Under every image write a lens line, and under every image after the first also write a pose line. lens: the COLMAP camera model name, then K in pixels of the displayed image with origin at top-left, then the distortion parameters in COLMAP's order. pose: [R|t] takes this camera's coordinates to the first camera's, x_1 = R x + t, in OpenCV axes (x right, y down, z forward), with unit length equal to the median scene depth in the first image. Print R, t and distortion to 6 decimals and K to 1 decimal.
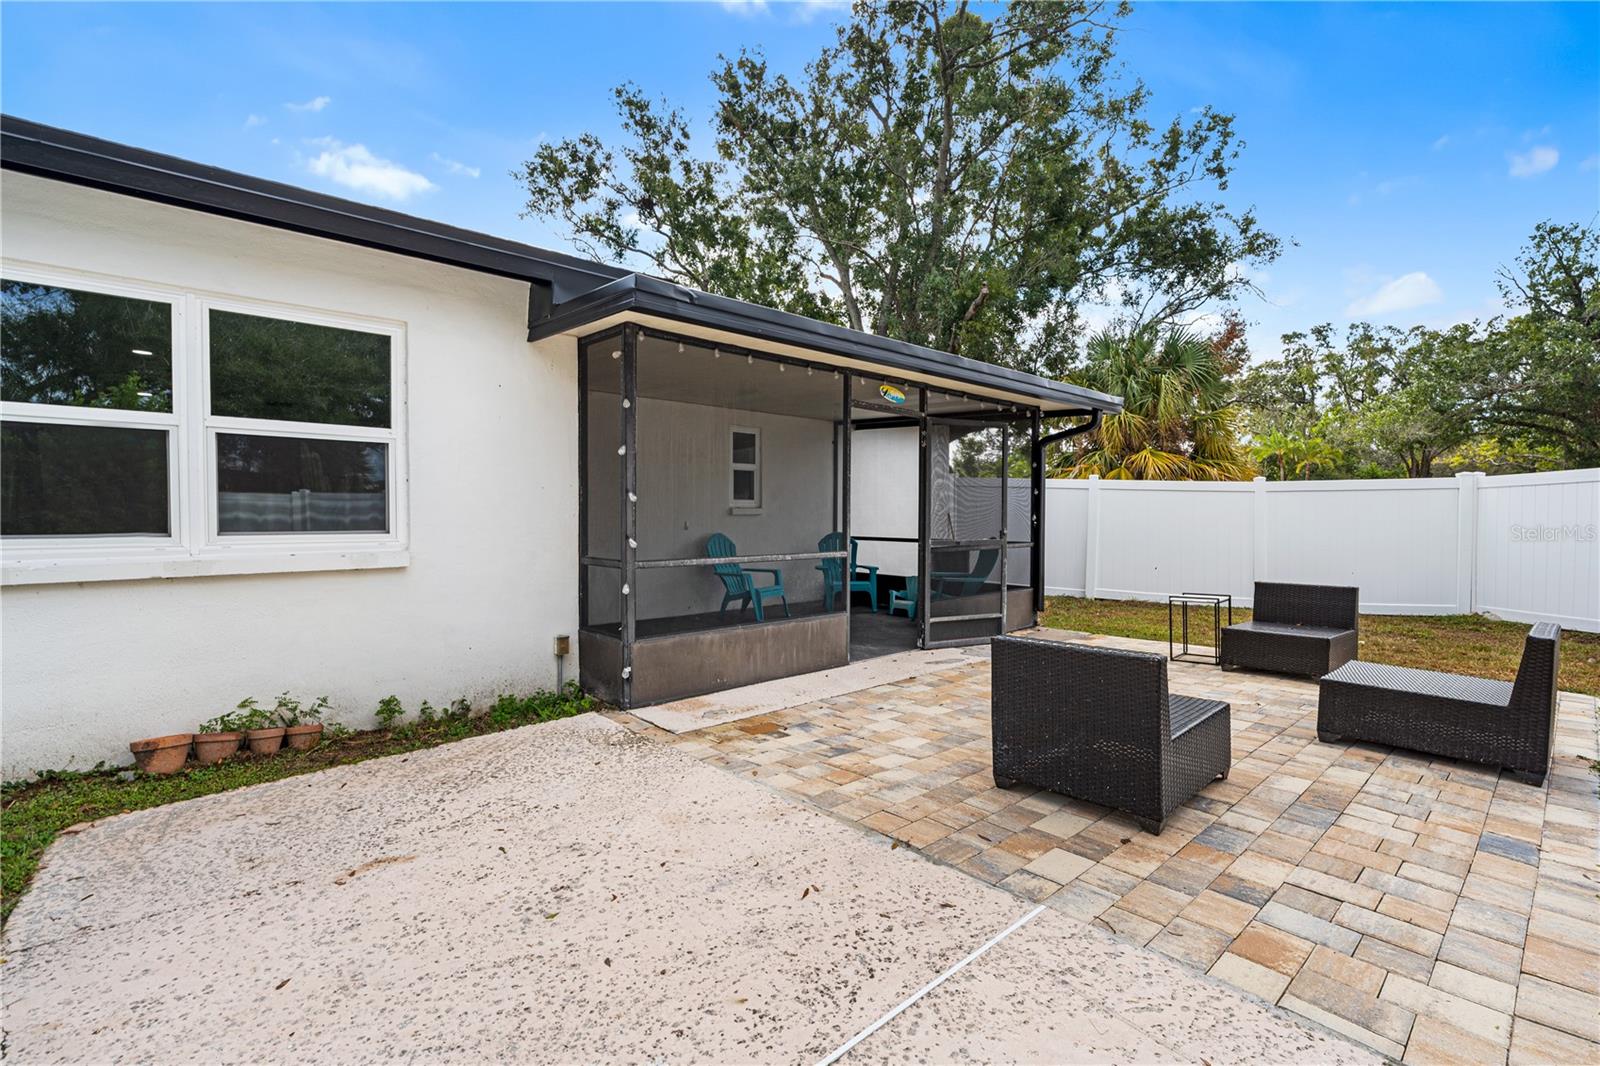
lens RADIAL K [[722.0, 0, 800.0], [0, 722.0, 533.0], [0, 0, 1]] dist [-0.001709, -0.000256]
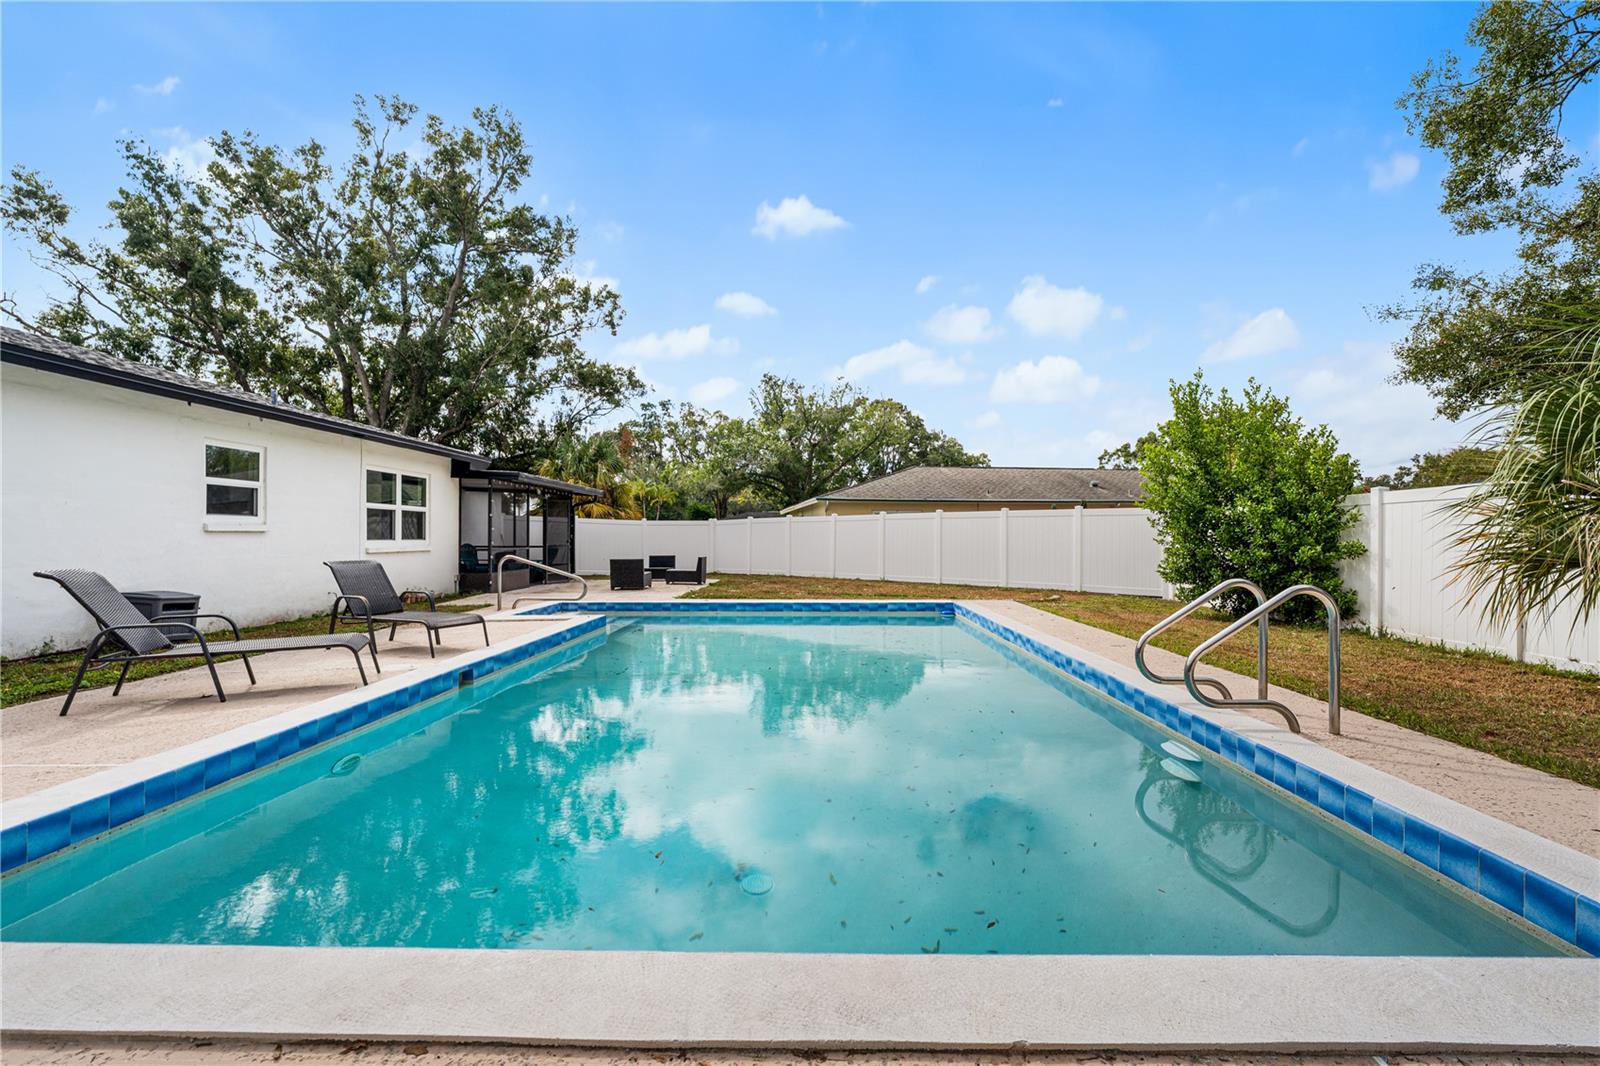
lens RADIAL K [[722.0, 0, 800.0], [0, 722.0, 533.0], [0, 0, 1]] dist [-0.001709, -0.000256]
pose [[0.691123, 0.002602, 0.722733, -0.329260], [0.019431, 0.999565, -0.022180, 0.013583], [-0.722476, 0.029372, 0.690772, -0.456957]]
